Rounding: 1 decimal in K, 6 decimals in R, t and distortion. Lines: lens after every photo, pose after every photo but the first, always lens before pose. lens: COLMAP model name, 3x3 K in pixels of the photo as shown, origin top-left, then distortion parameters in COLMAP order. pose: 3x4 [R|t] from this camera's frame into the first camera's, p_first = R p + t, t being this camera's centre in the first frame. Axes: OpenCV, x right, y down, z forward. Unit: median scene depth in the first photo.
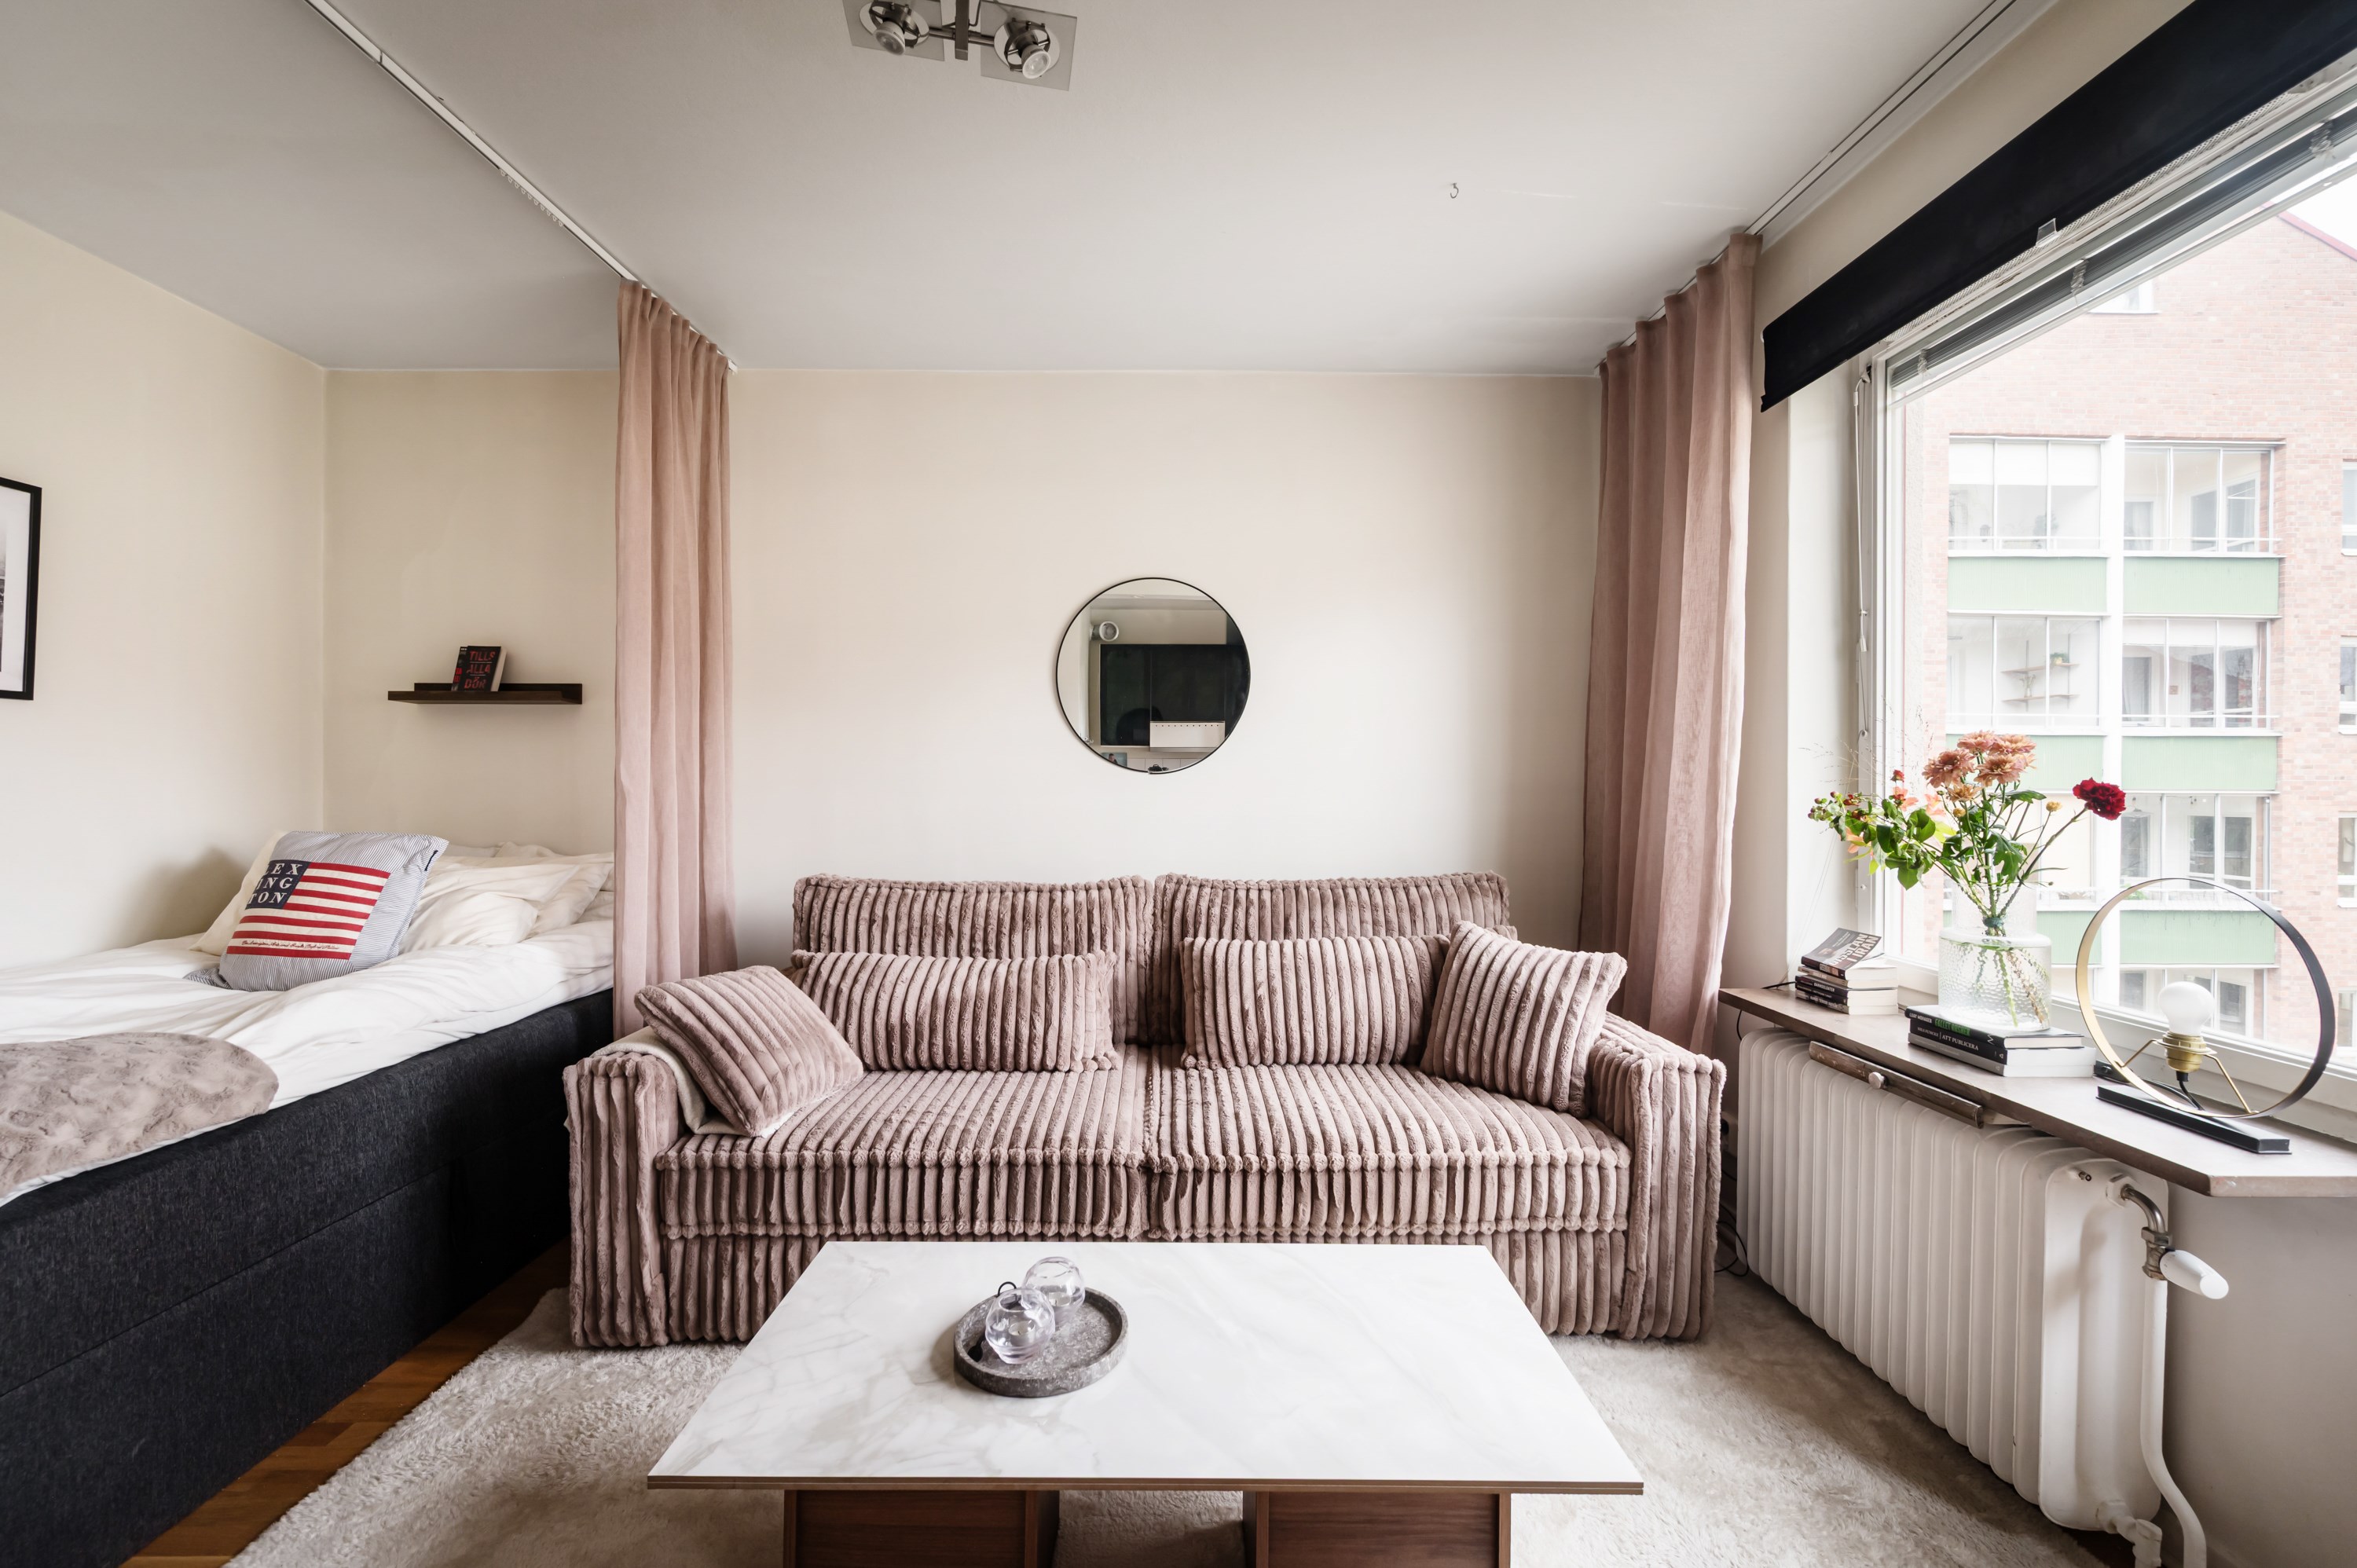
lens RADIAL K [[962.3, 0, 1173.6], [0, 962.3, 789.6], [0, 0, 1]] dist [-0.000972, -0.000051]
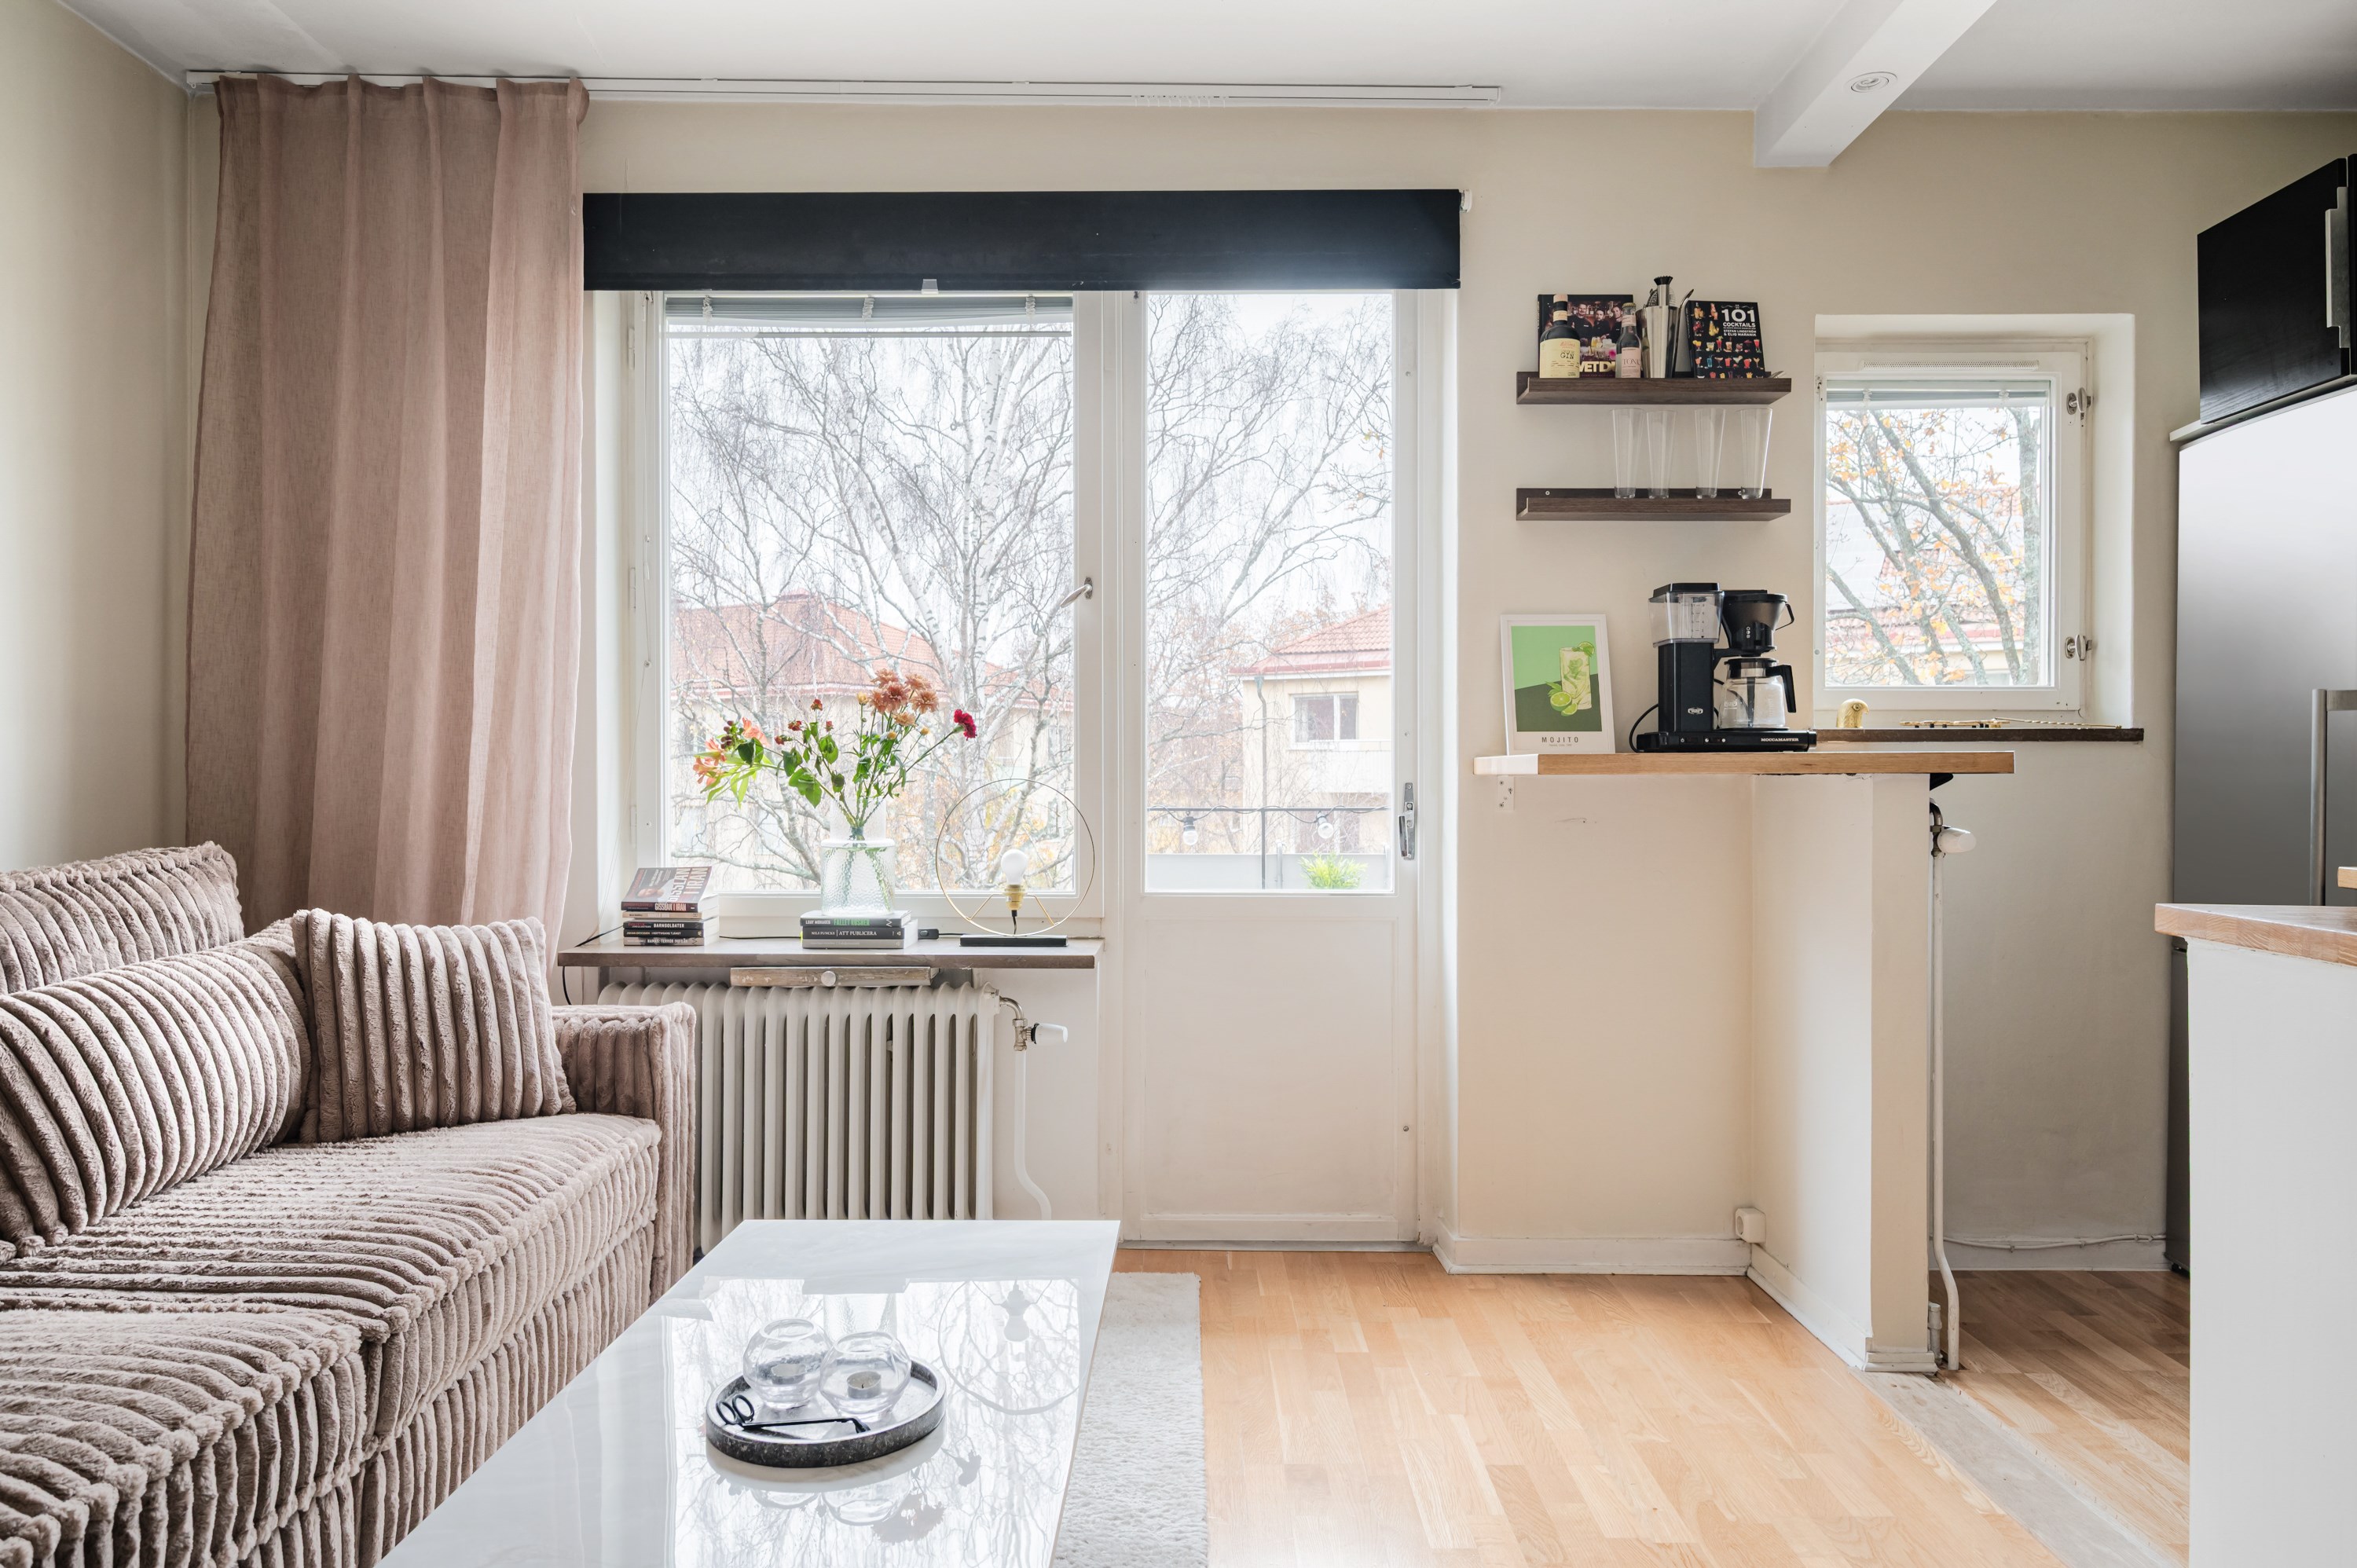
lens RADIAL K [[1537.8, 0, 1167.5], [0, 1537.8, 788.1], [0, 0, 1]] dist [-0.006862, -0.002744]
pose [[0.026085, -0.009566, 0.999614, -0.880391], [0.003775, 0.999948, 0.009471, 0.057772], [-0.999653, 0.003527, 0.026120, 0.480148]]
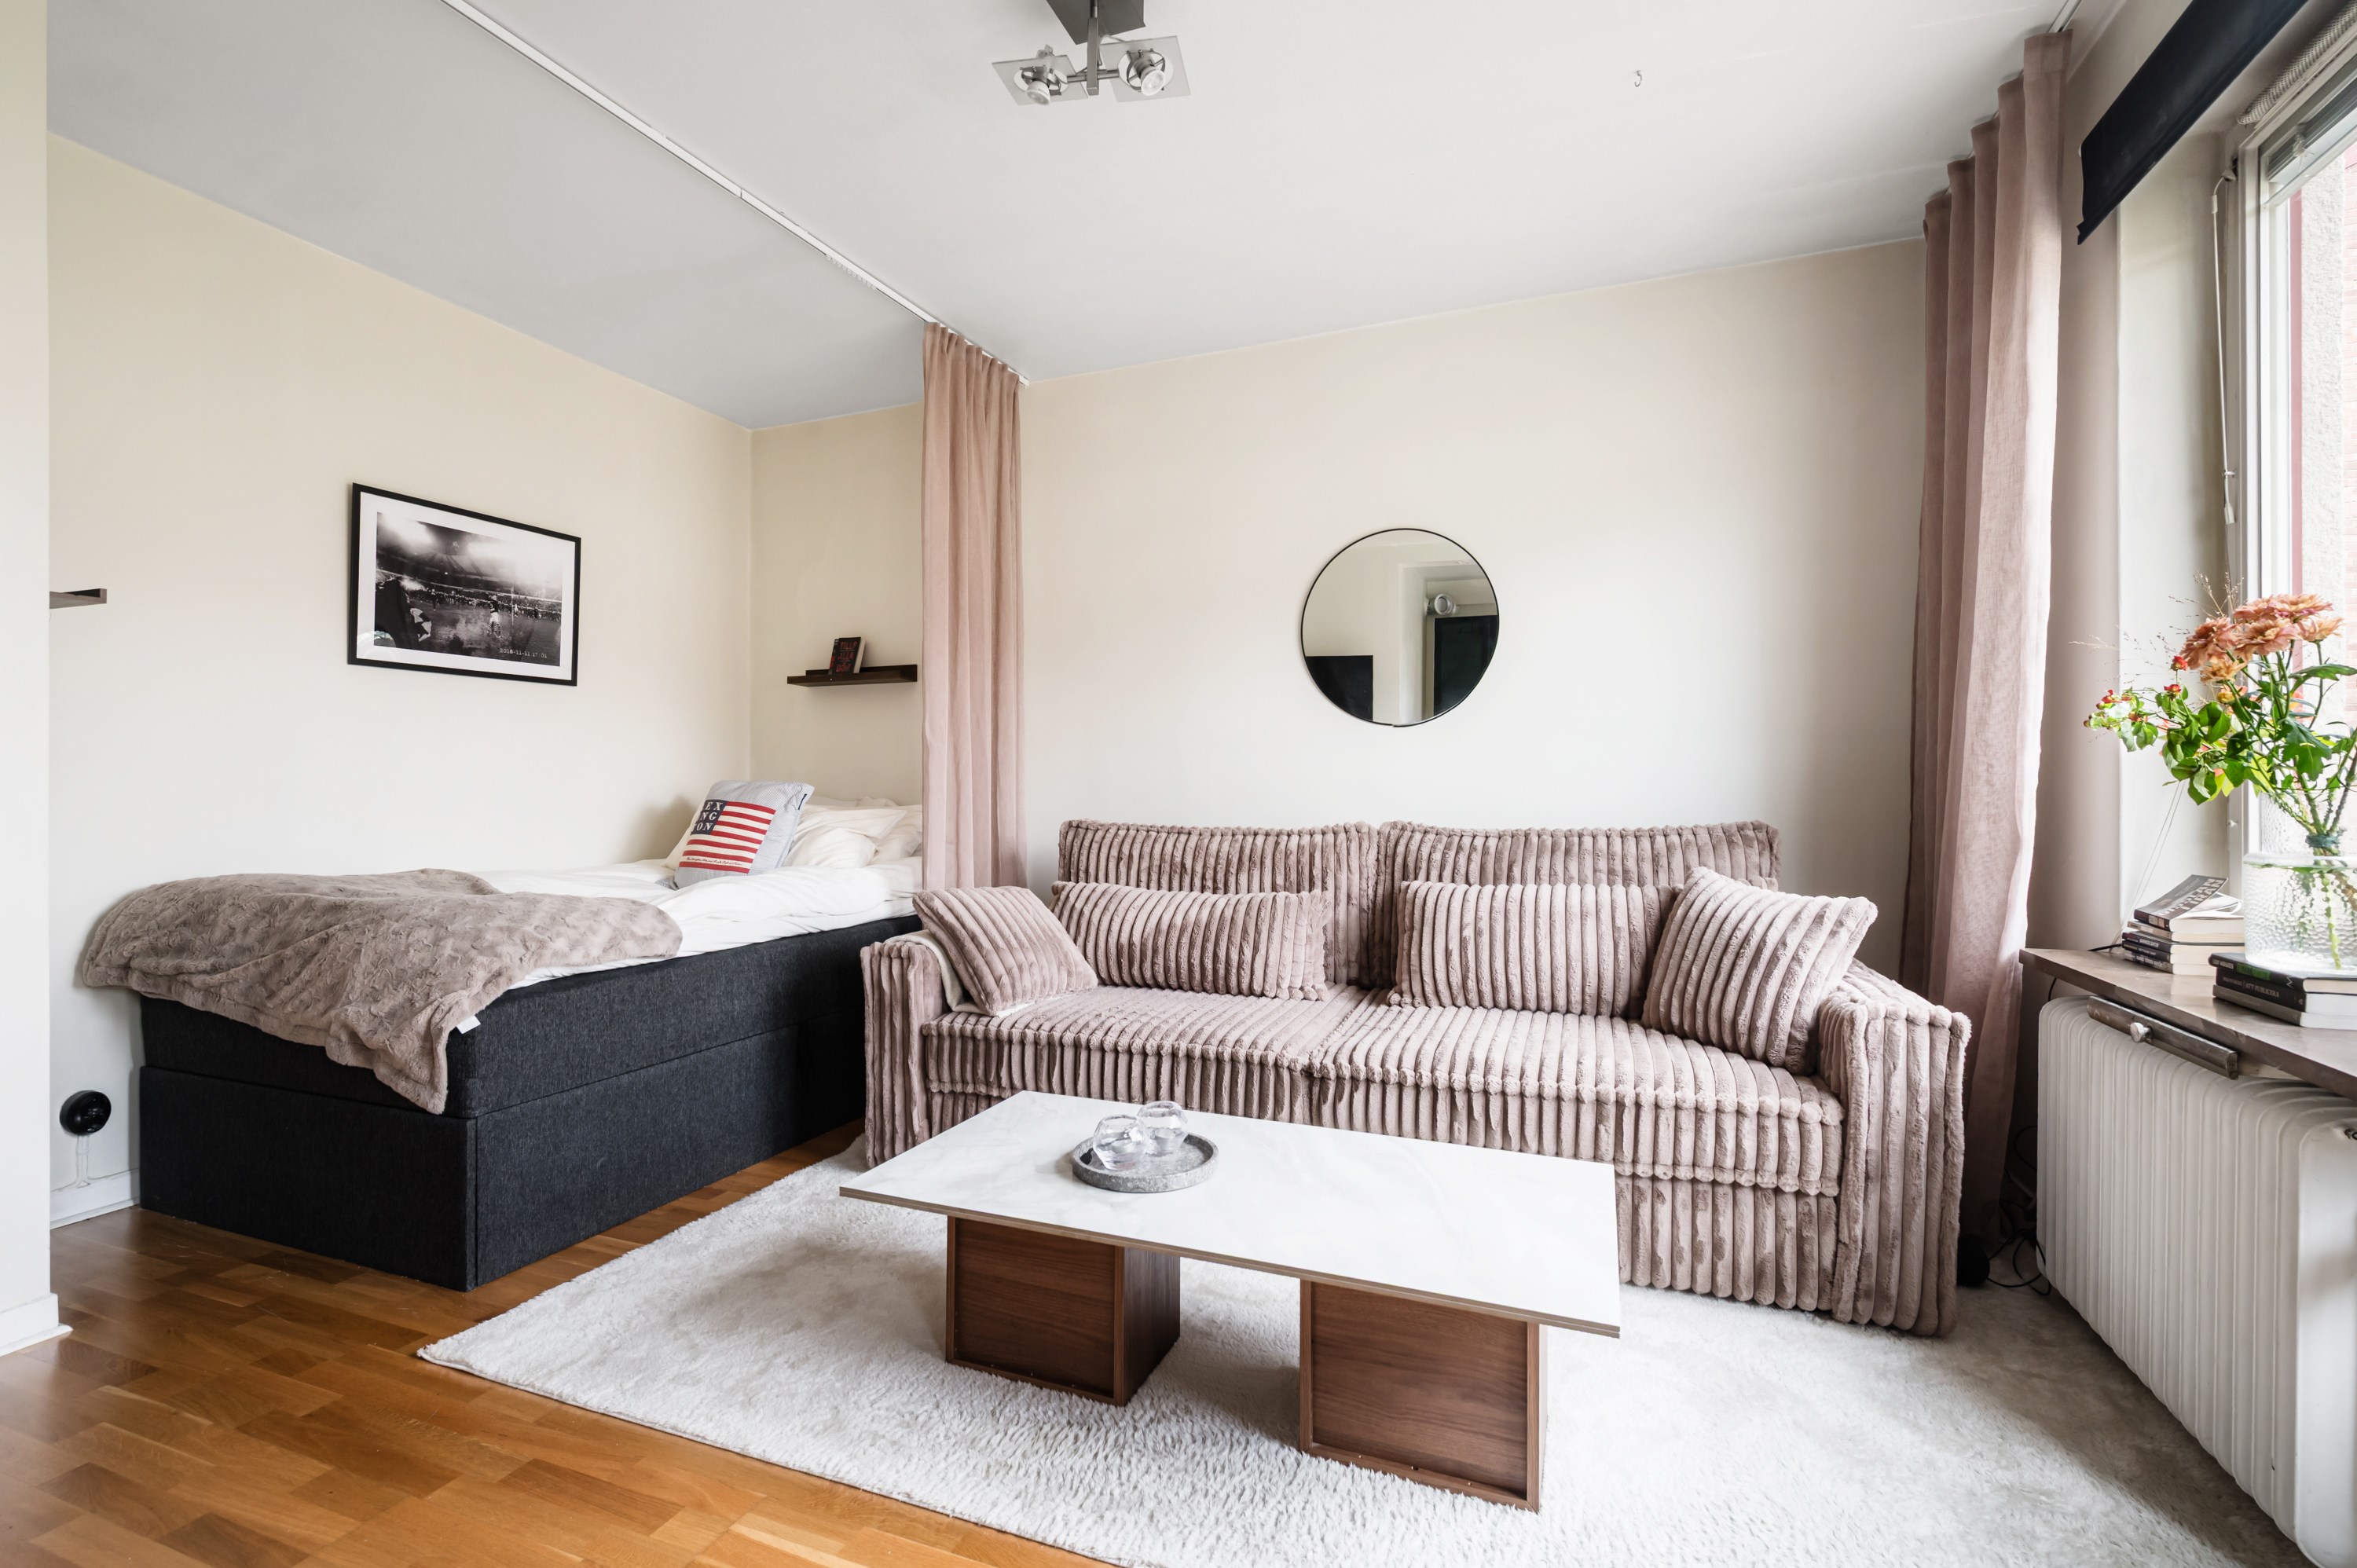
lens RADIAL K [[1030.1, 0, 1174.4], [0, 1030.1, 790.3], [0, 0, 1]] dist [-0.003394, 0.000844]
pose [[0.927414, -0.003940, -0.374016, 0.251741], [0.002546, 0.999988, -0.004220, 0.082340], [0.374028, 0.002962, 0.927413, -0.108286]]
